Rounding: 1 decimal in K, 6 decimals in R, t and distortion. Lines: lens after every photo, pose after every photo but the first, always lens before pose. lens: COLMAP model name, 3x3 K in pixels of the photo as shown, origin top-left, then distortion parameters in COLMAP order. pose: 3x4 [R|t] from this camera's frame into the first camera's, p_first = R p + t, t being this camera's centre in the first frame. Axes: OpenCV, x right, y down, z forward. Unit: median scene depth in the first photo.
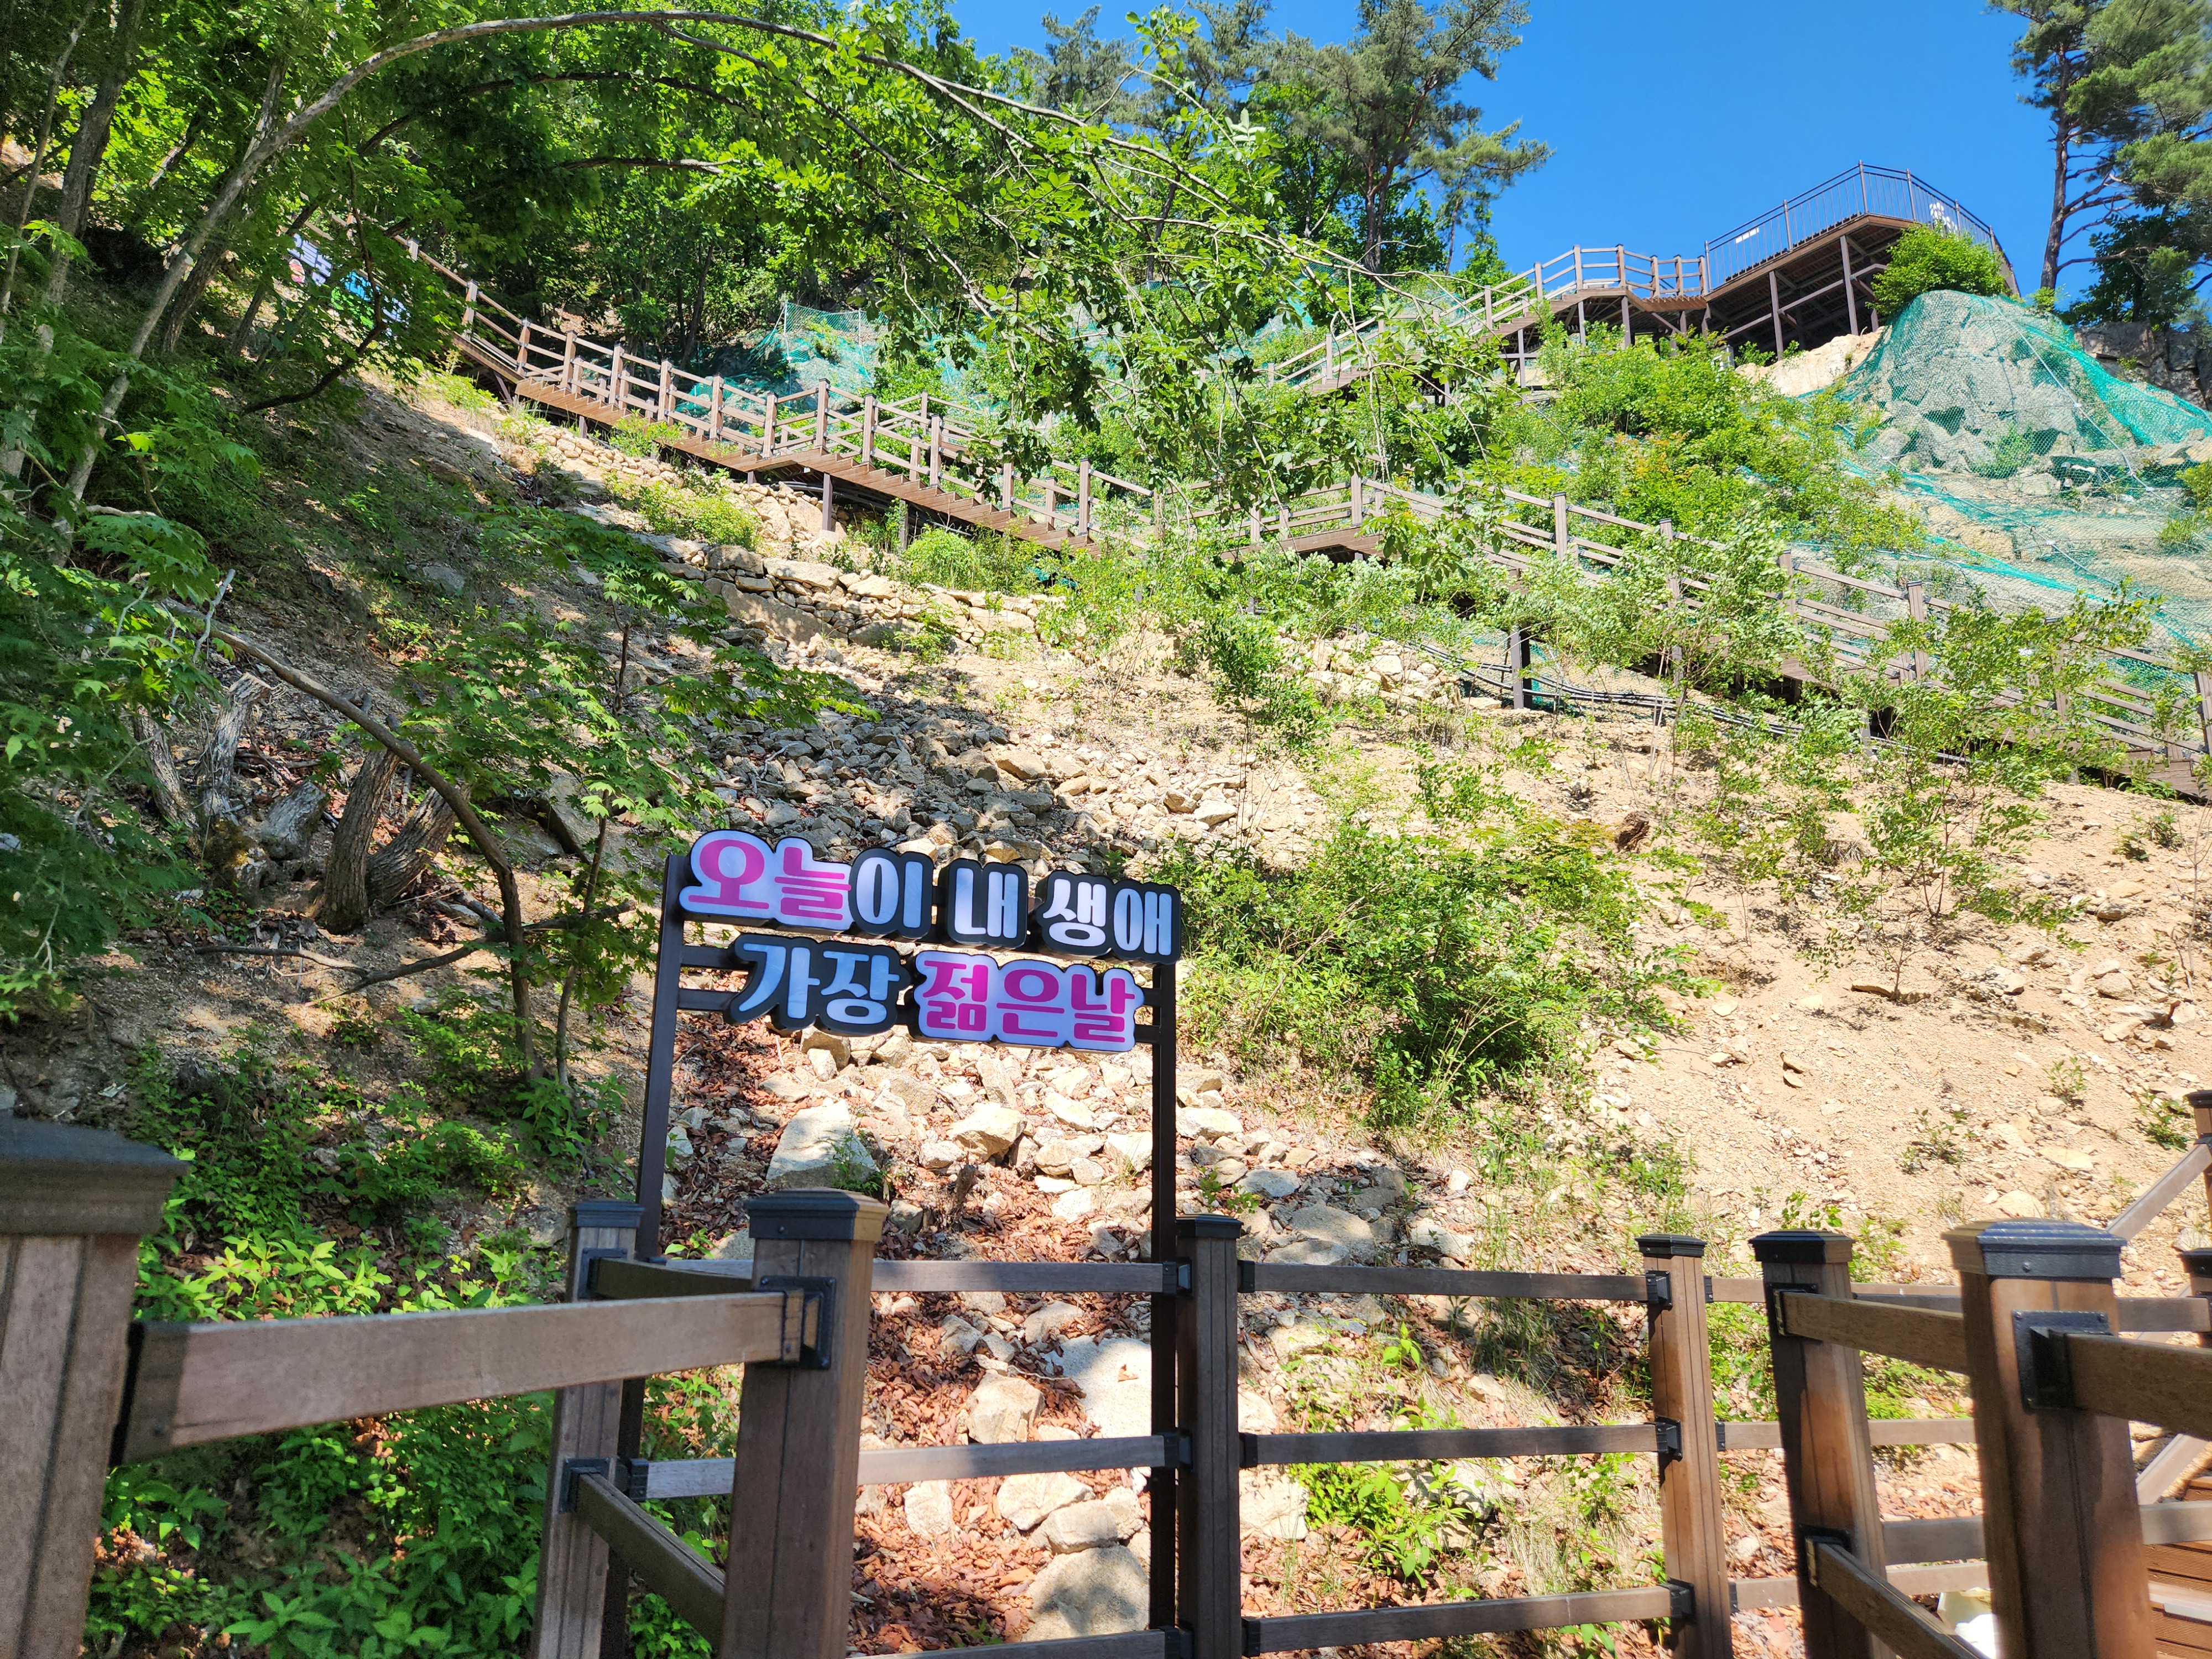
lens RADIAL K [[1508.4, 0, 1095.3], [0, 1508.4, 861.3], [0, 0, 1]] dist [0.070350, -0.062458]
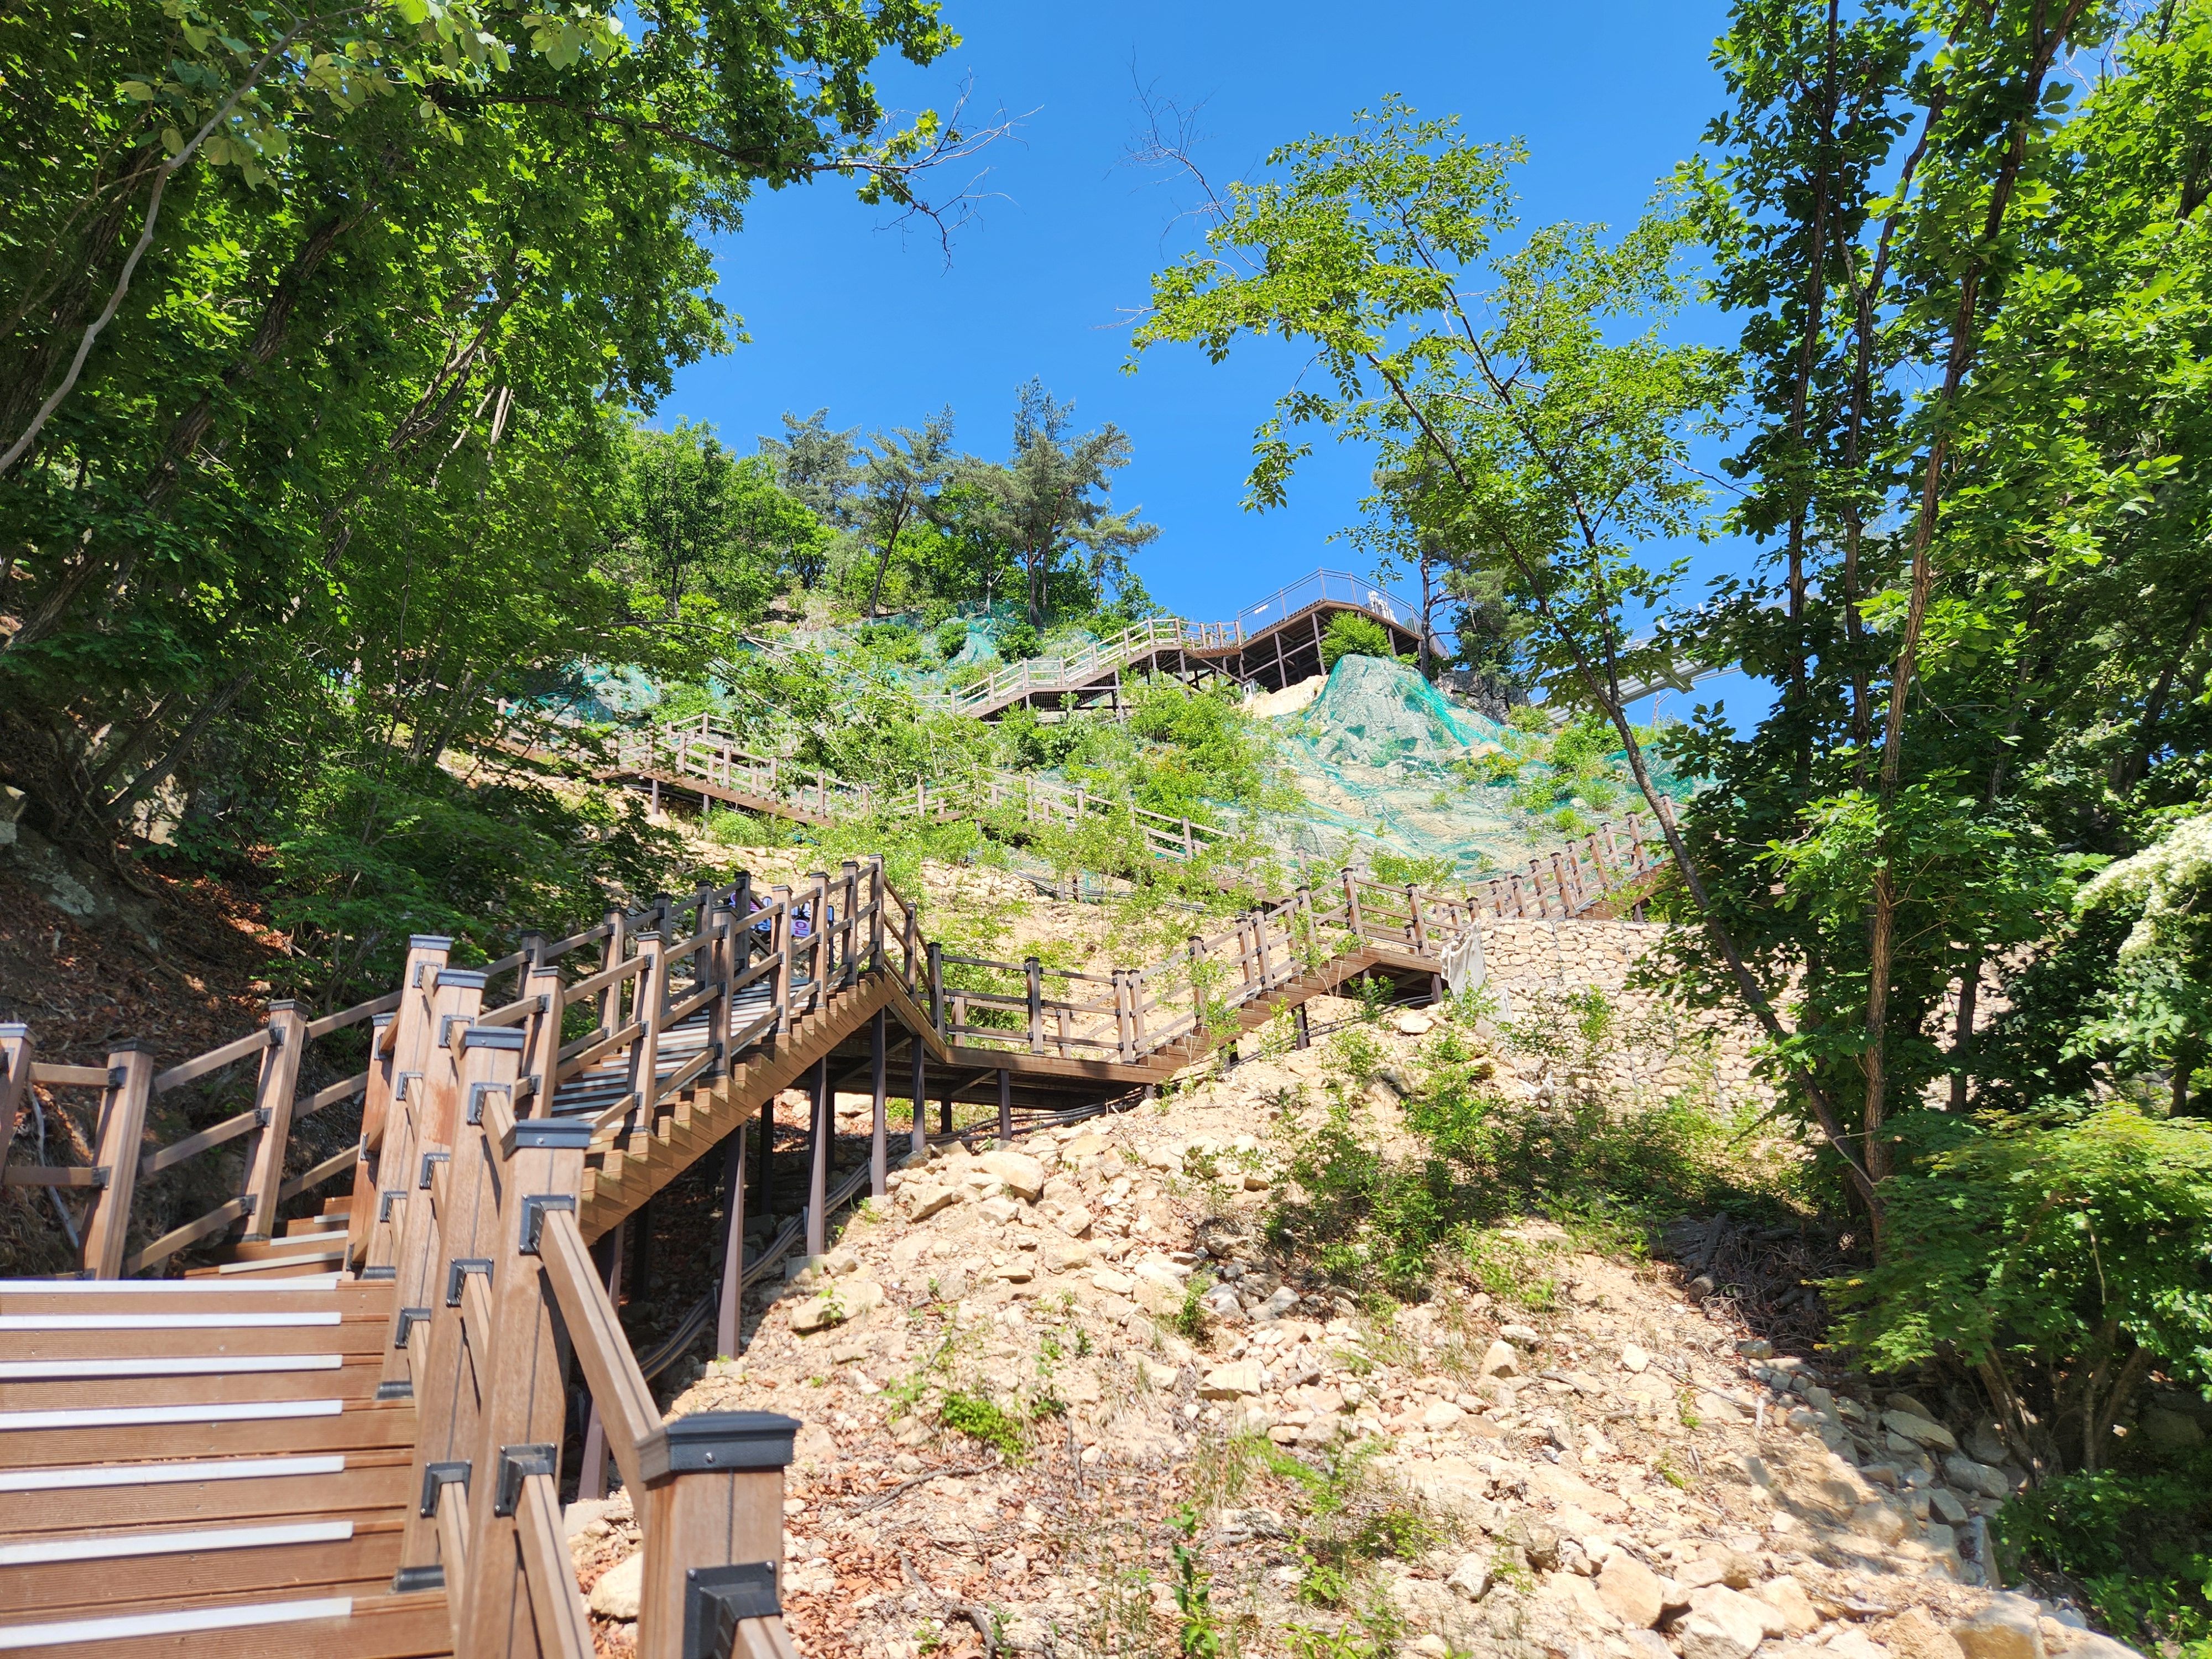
lens RADIAL K [[1508.4, 0, 1095.3], [0, 1508.4, 861.3], [0, 0, 1]] dist [0.070350, -0.062458]
pose [[0.986260, -0.031214, 0.162223, 0.011752], [0.058206, 0.984674, -0.164405, 0.085948], [-0.154605, 0.171589, 0.972962, -0.443612]]
